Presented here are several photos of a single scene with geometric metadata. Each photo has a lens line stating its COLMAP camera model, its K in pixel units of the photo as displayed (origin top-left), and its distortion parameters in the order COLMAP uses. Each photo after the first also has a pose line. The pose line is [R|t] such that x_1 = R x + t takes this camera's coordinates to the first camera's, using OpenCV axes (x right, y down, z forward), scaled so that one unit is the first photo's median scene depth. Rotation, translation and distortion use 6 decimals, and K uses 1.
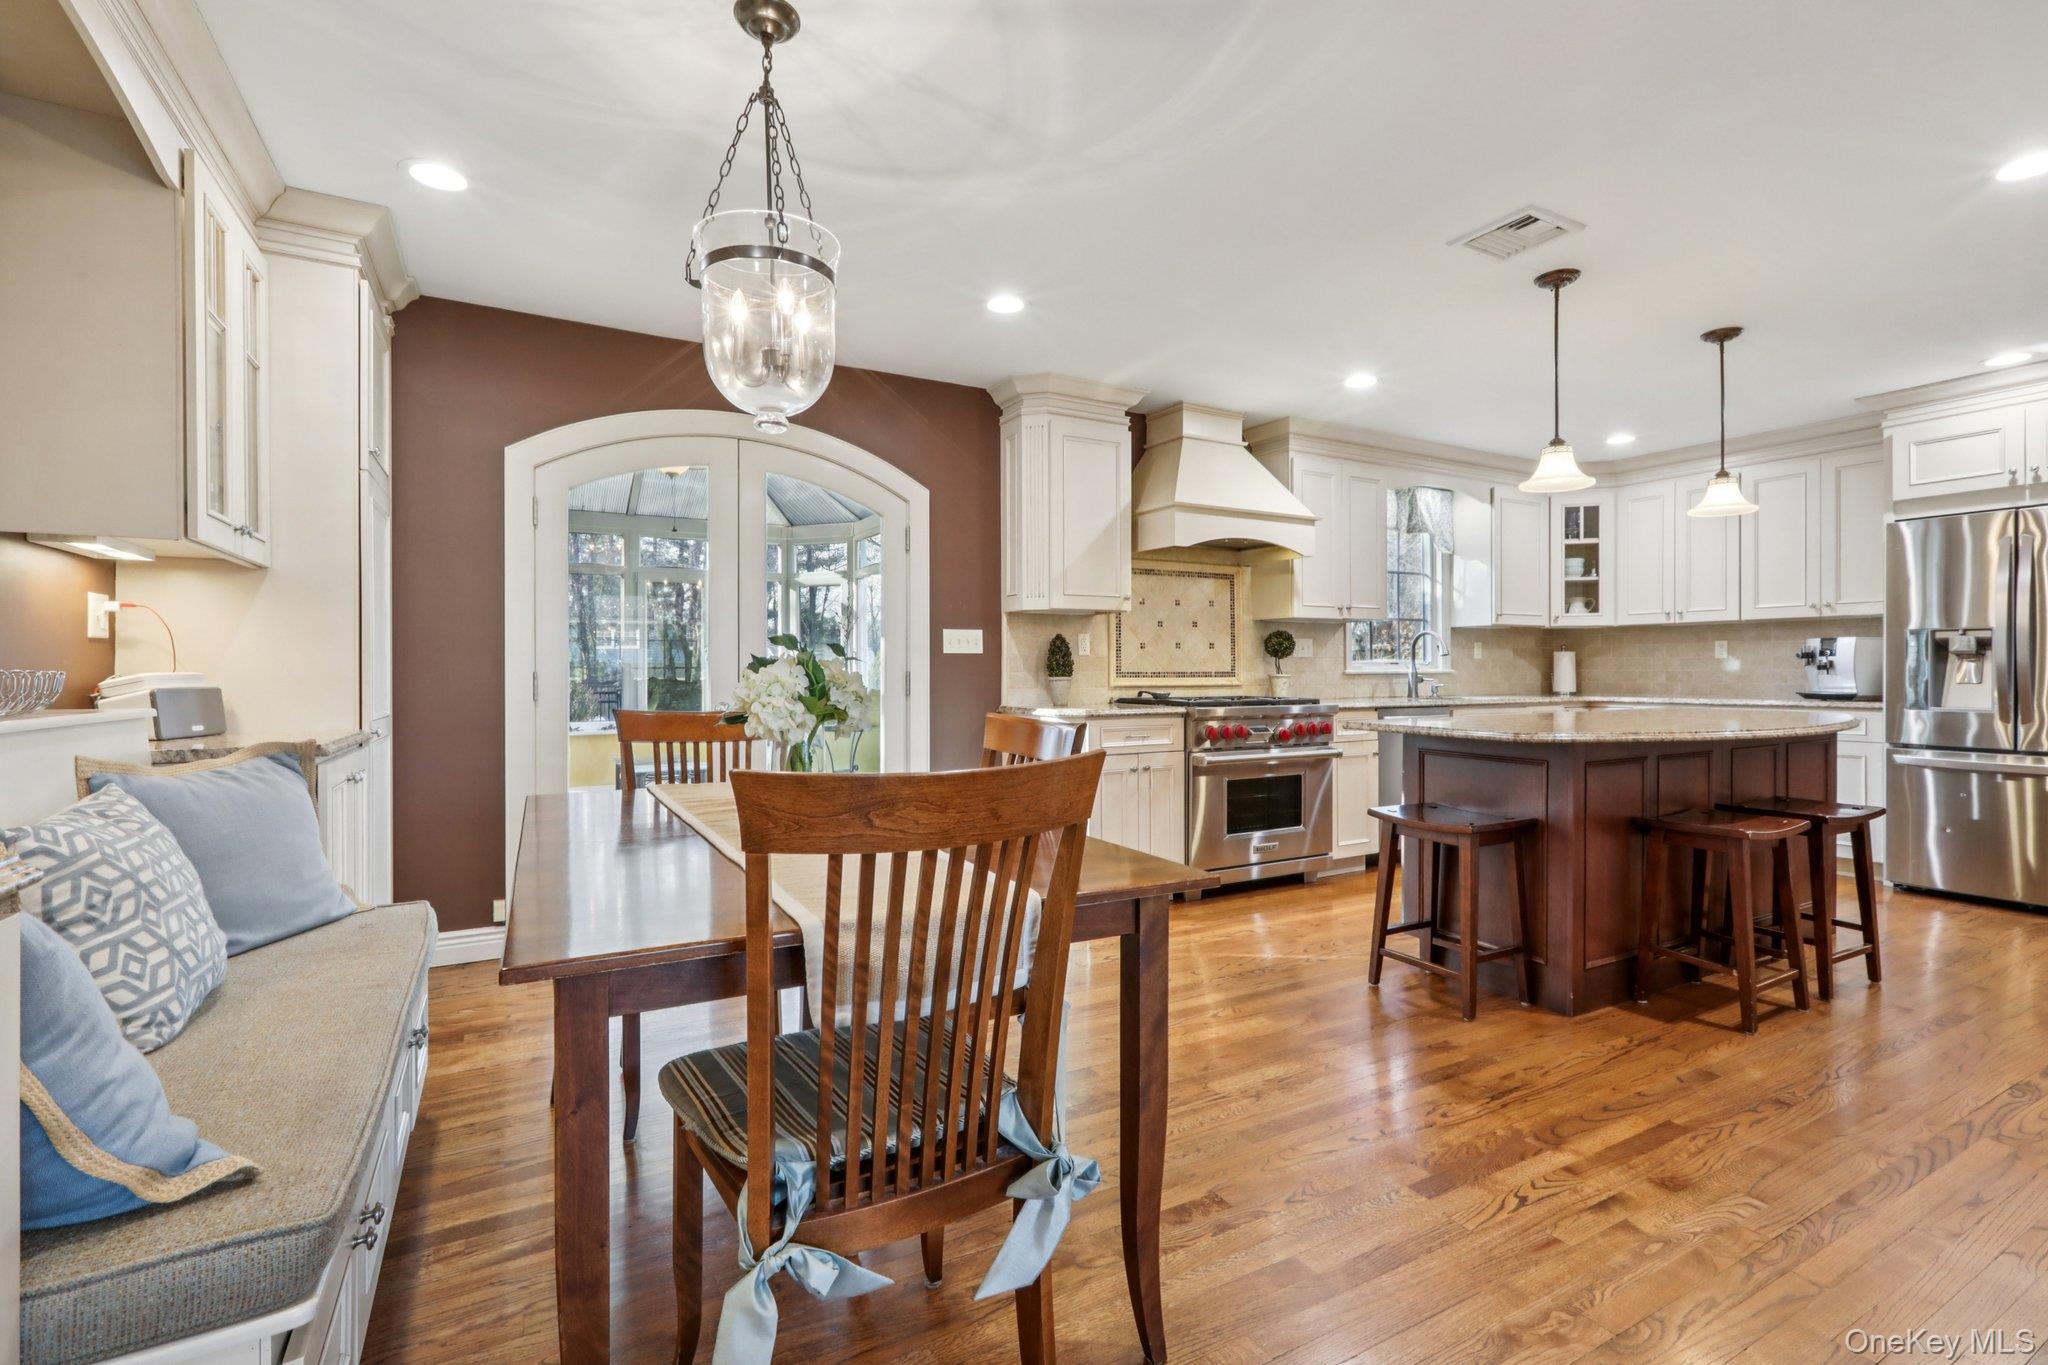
lens RADIAL K [[924.8, 0, 1033.7], [0, 924.8, 675.7], [0, 0, 1]] dist [0.011171, 0.000288]
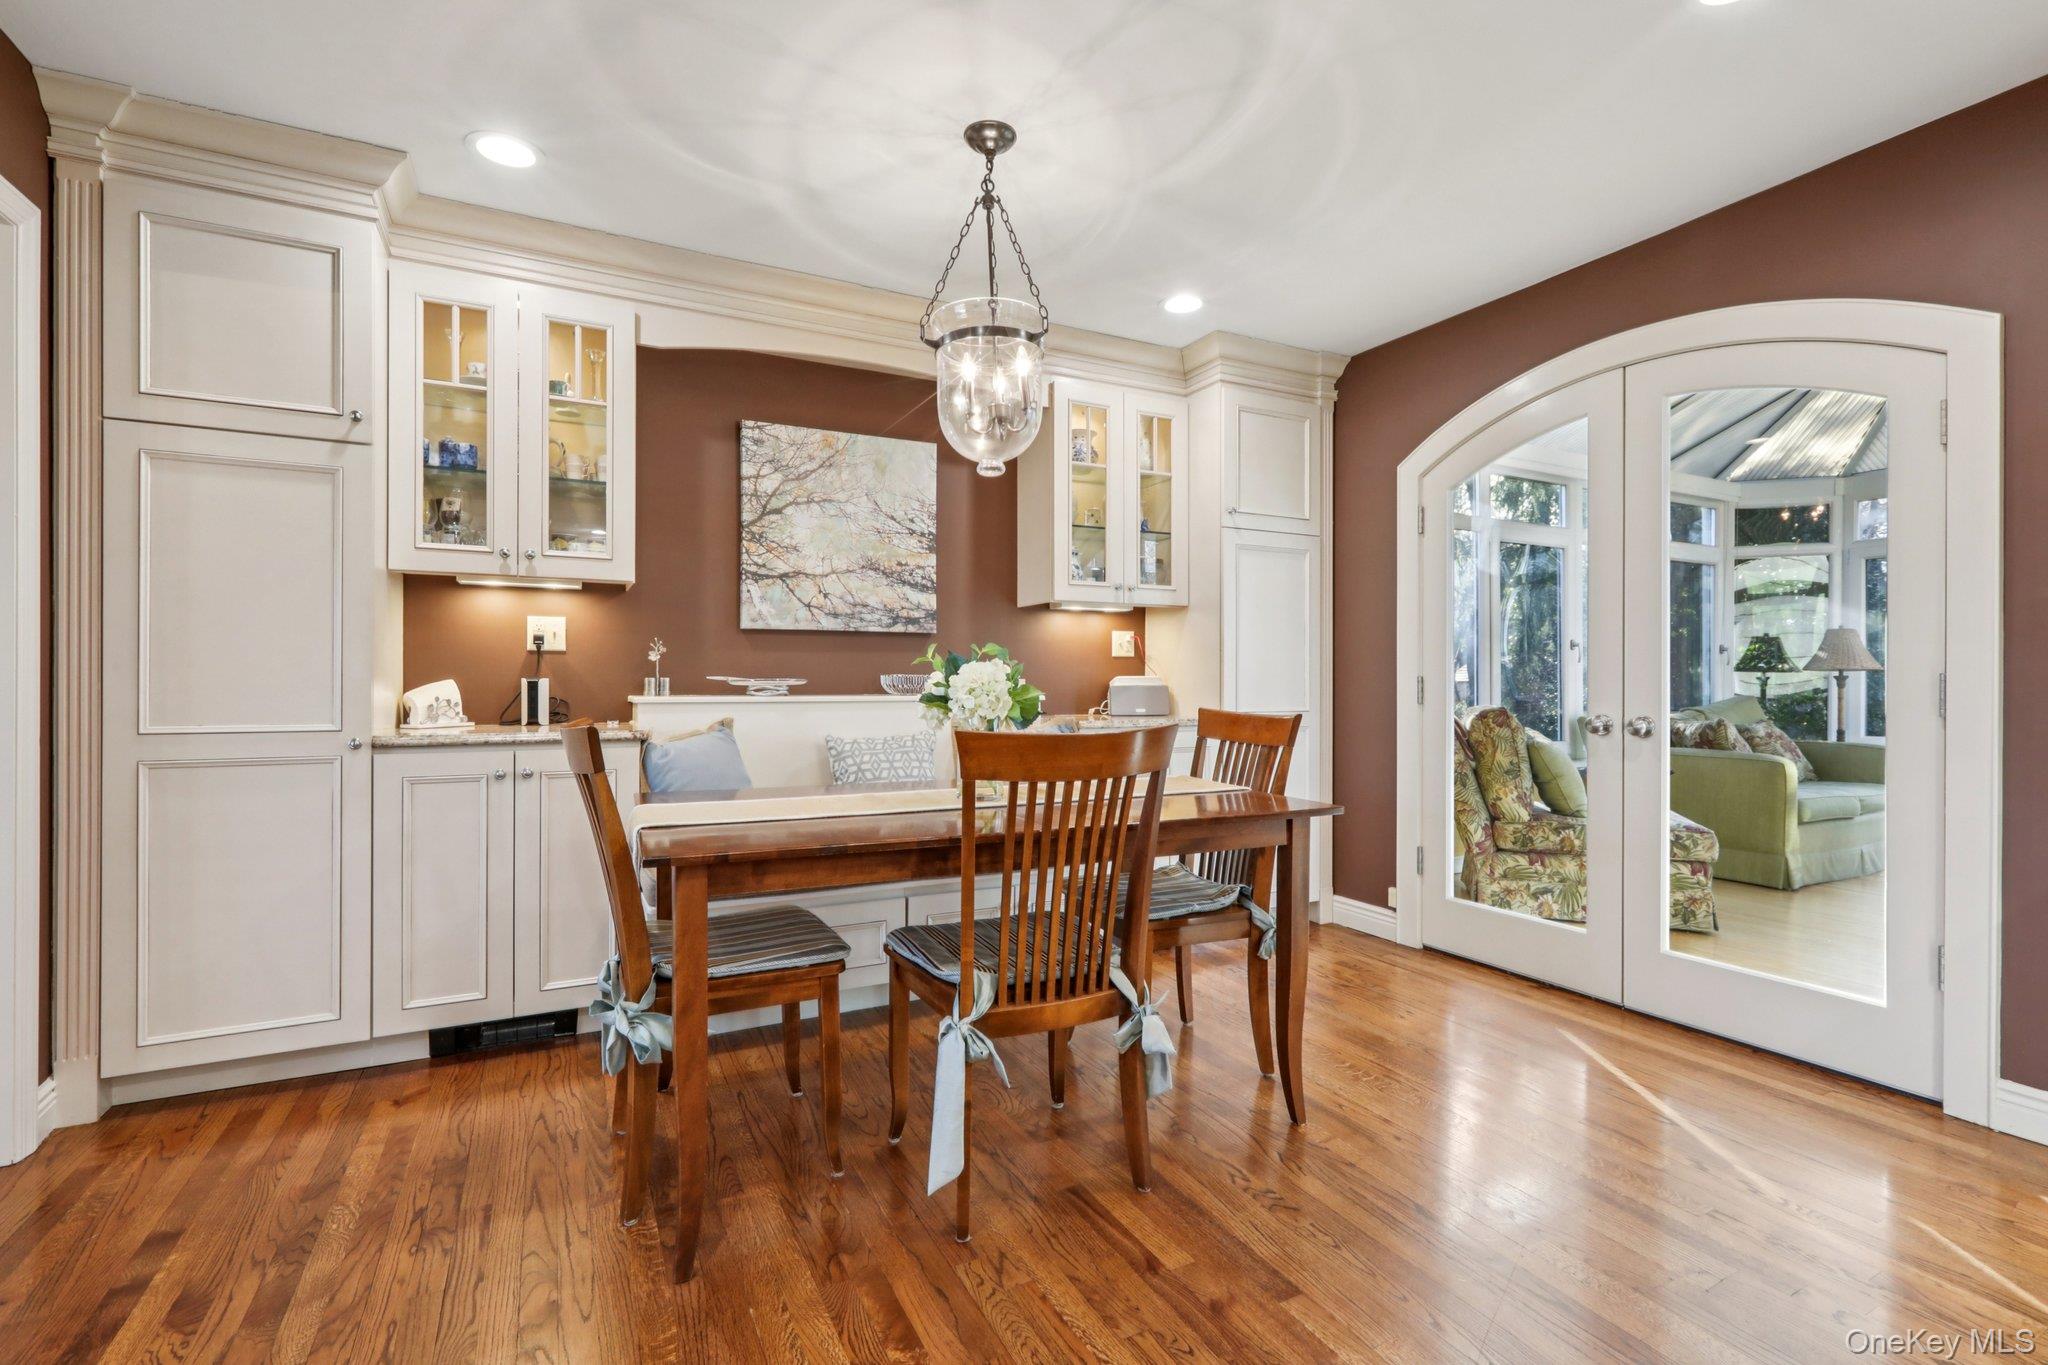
lens RADIAL K [[919.8, 0, 1018.2], [0, 919.8, 685.7], [0, 0, 1]] dist [0.000975, 0.000016]
pose [[-0.038766, 0.005910, -0.999231, 0.341920], [-0.004817, 0.999970, 0.006102, 0.001655], [0.999237, 0.005050, -0.038736, 0.407058]]
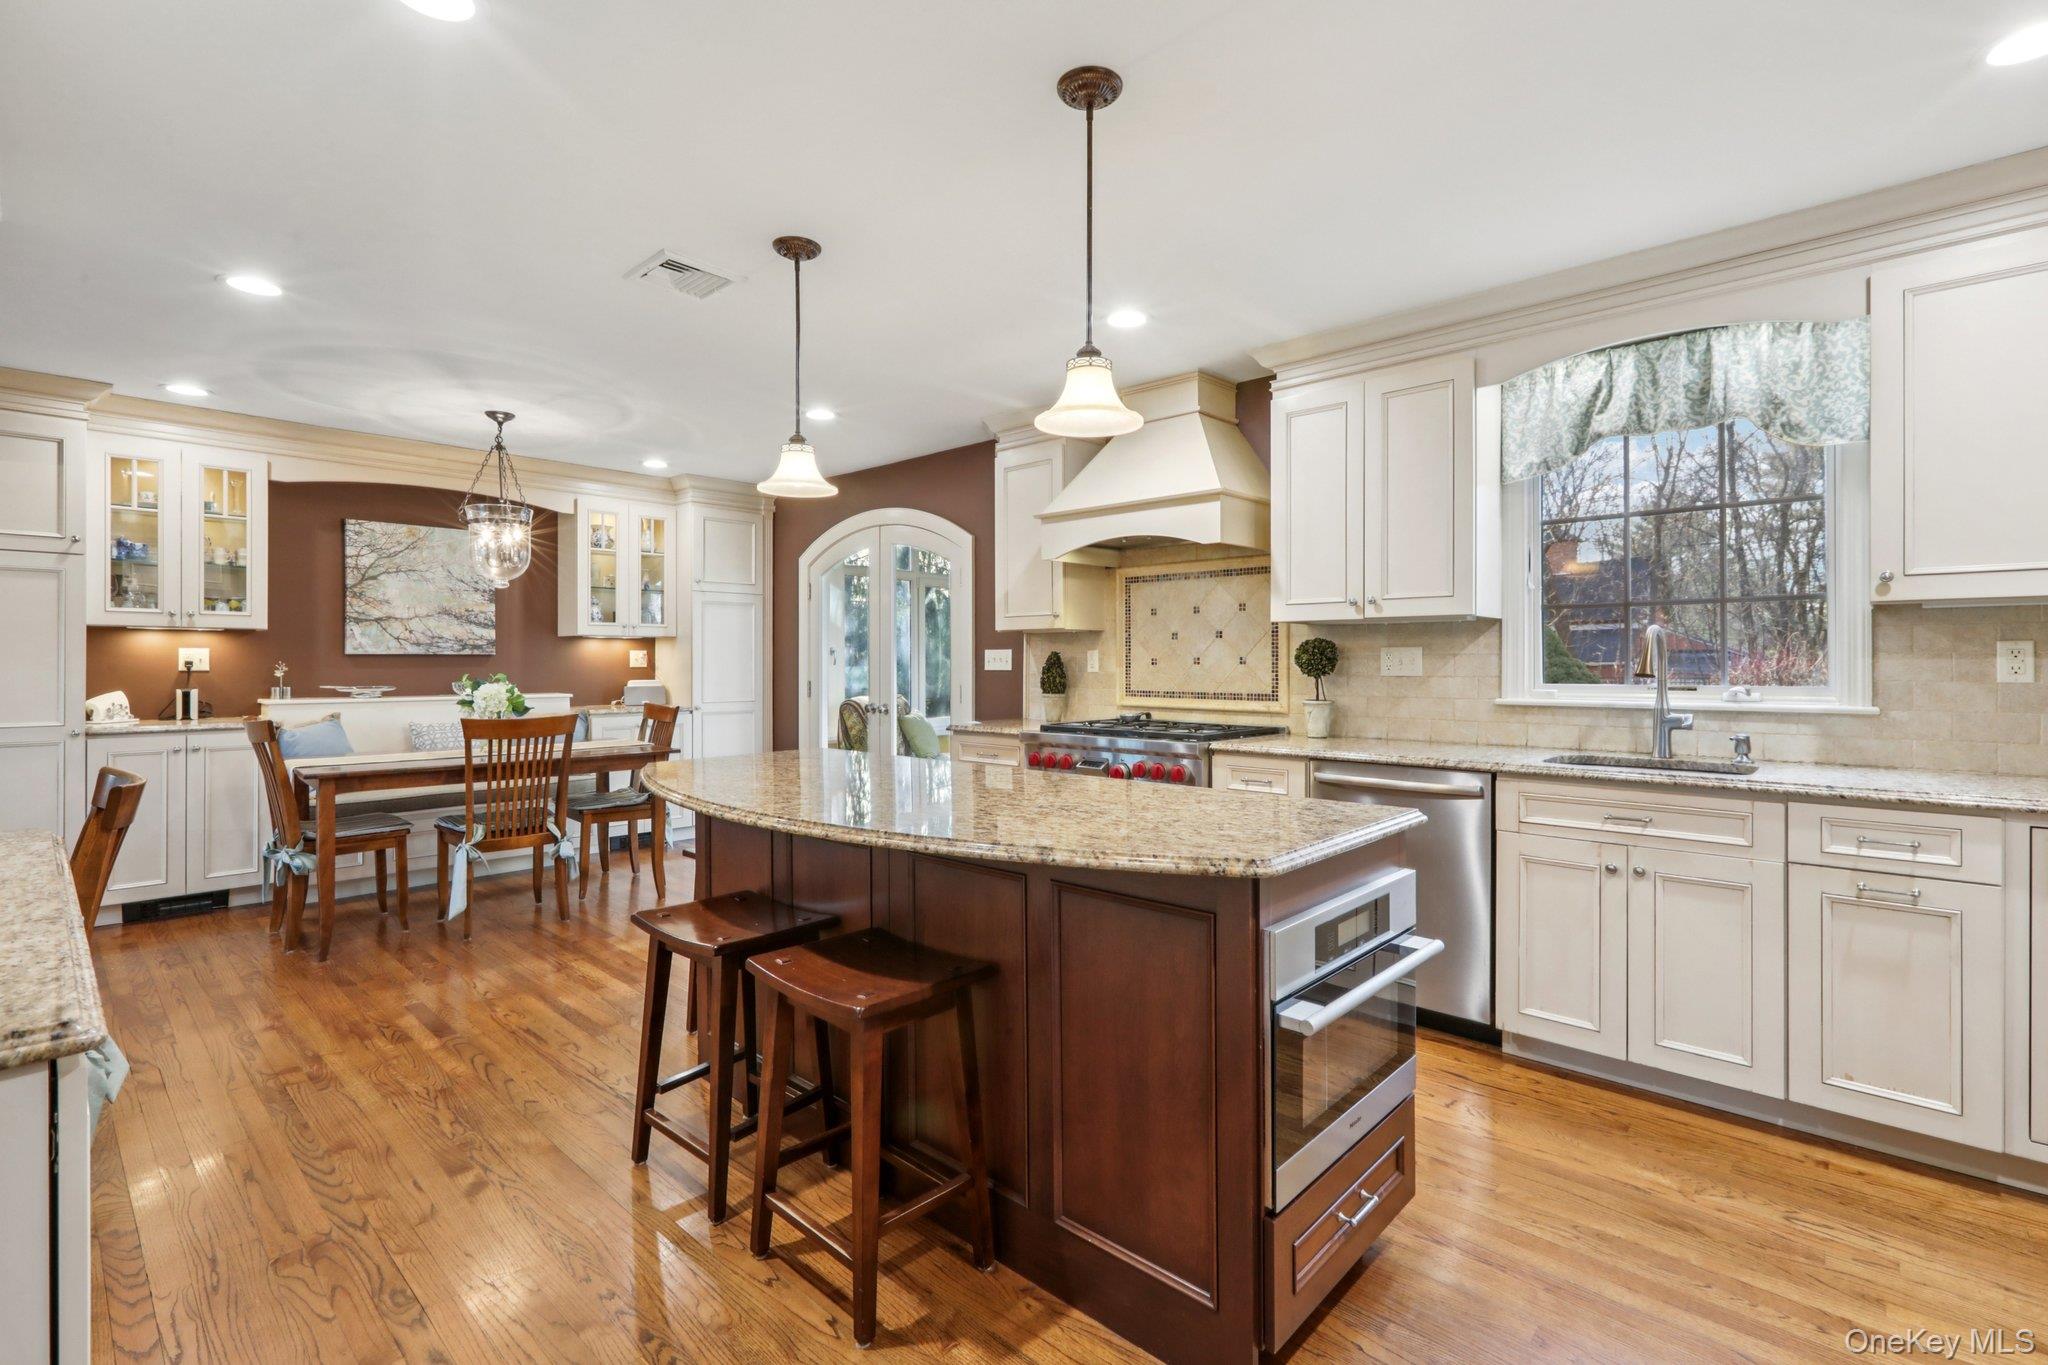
lens RADIAL K [[928.0, 0, 1019.9], [0, 928.0, 666.0], [0, 0, 1]] dist [0.006362, 0.000527]
pose [[0.301836, 0.007012, -0.953334, 0.890360], [-0.005913, 0.999967, 0.005482, -0.030933], [0.953342, 0.003983, 0.301867, 0.580556]]
